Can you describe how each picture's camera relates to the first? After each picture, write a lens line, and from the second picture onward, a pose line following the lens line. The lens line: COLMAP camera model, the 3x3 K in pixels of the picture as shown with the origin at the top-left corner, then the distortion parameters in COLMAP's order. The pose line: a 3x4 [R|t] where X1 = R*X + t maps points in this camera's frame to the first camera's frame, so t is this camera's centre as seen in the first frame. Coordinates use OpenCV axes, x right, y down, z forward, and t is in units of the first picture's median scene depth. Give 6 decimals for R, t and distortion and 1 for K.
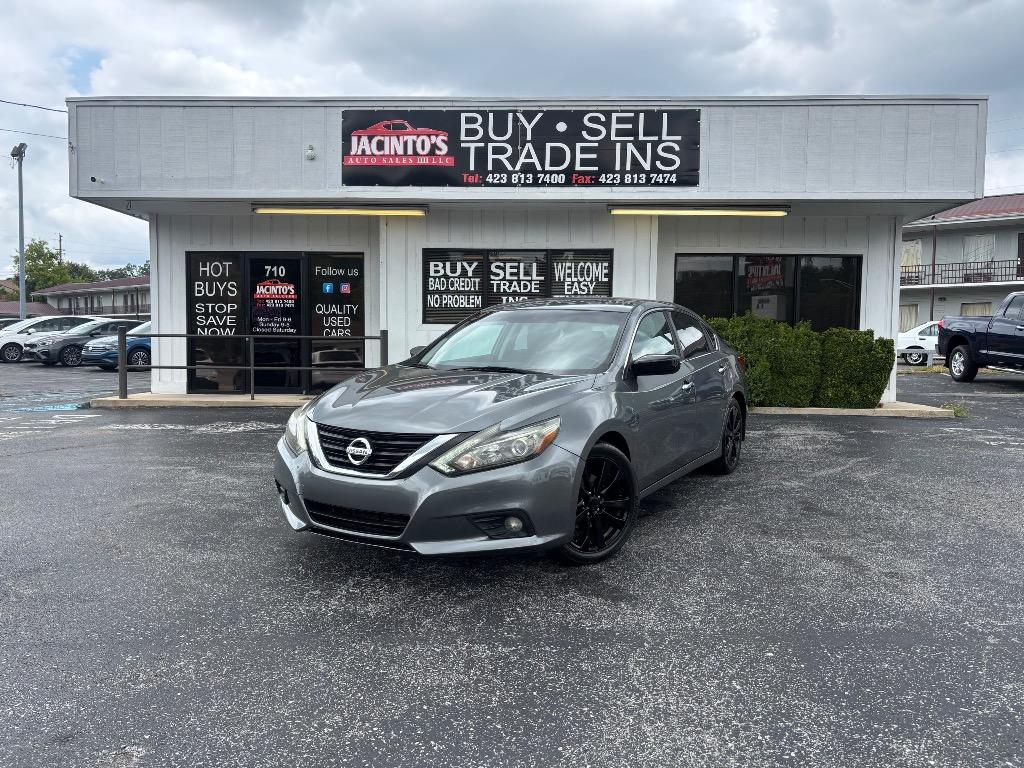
lens RADIAL K [[773.8, 0, 510.8], [0, 773.8, 385.7], [0, 0, 1]] dist [0.036173, -0.052390]
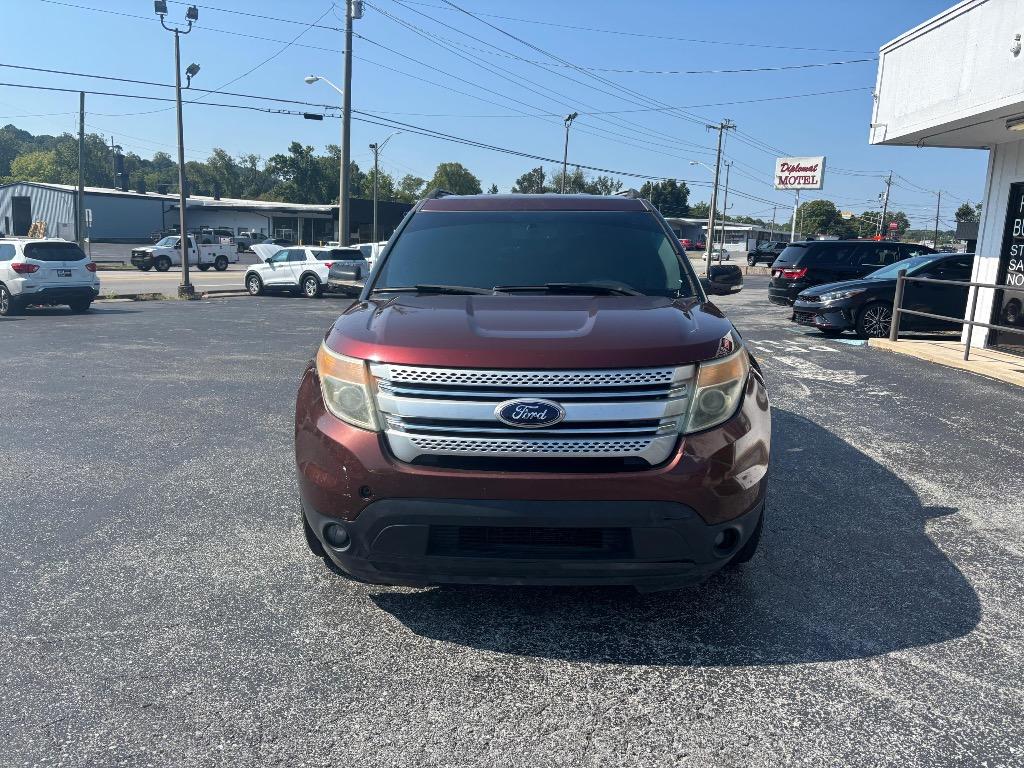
lens RADIAL K [[773.8, 0, 510.8], [0, 773.8, 385.7], [0, 0, 1]] dist [0.036173, -0.052390]
pose [[0.023048, 0.172736, -0.984698, 0.538459], [-0.096004, 0.980791, 0.169803, -0.055343], [0.995114, 0.090621, 0.039189, 0.517595]]
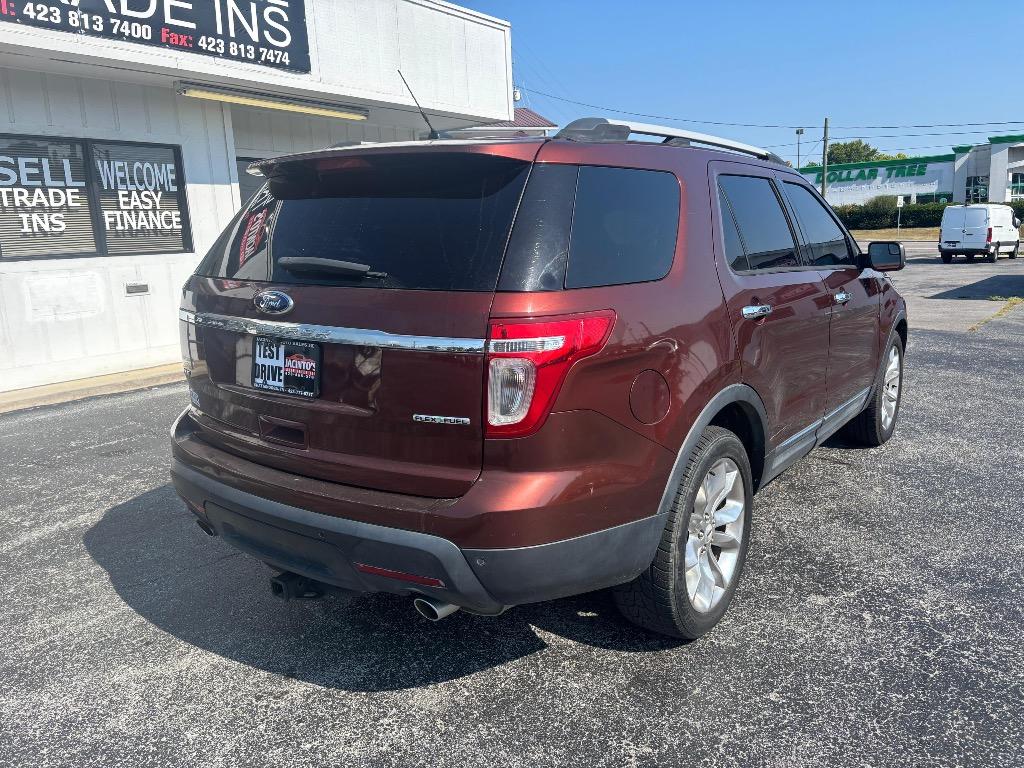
lens RADIAL K [[771.8, 0, 519.3], [0, 771.8, 381.9], [0, 0, 1]] dist [0.053809, -0.074056]
pose [[0.553692, -0.184512, 0.812022, -0.350372], [0.094870, 0.982771, 0.158622, -0.050193], [-0.827300, -0.010791, 0.561657, 0.364281]]
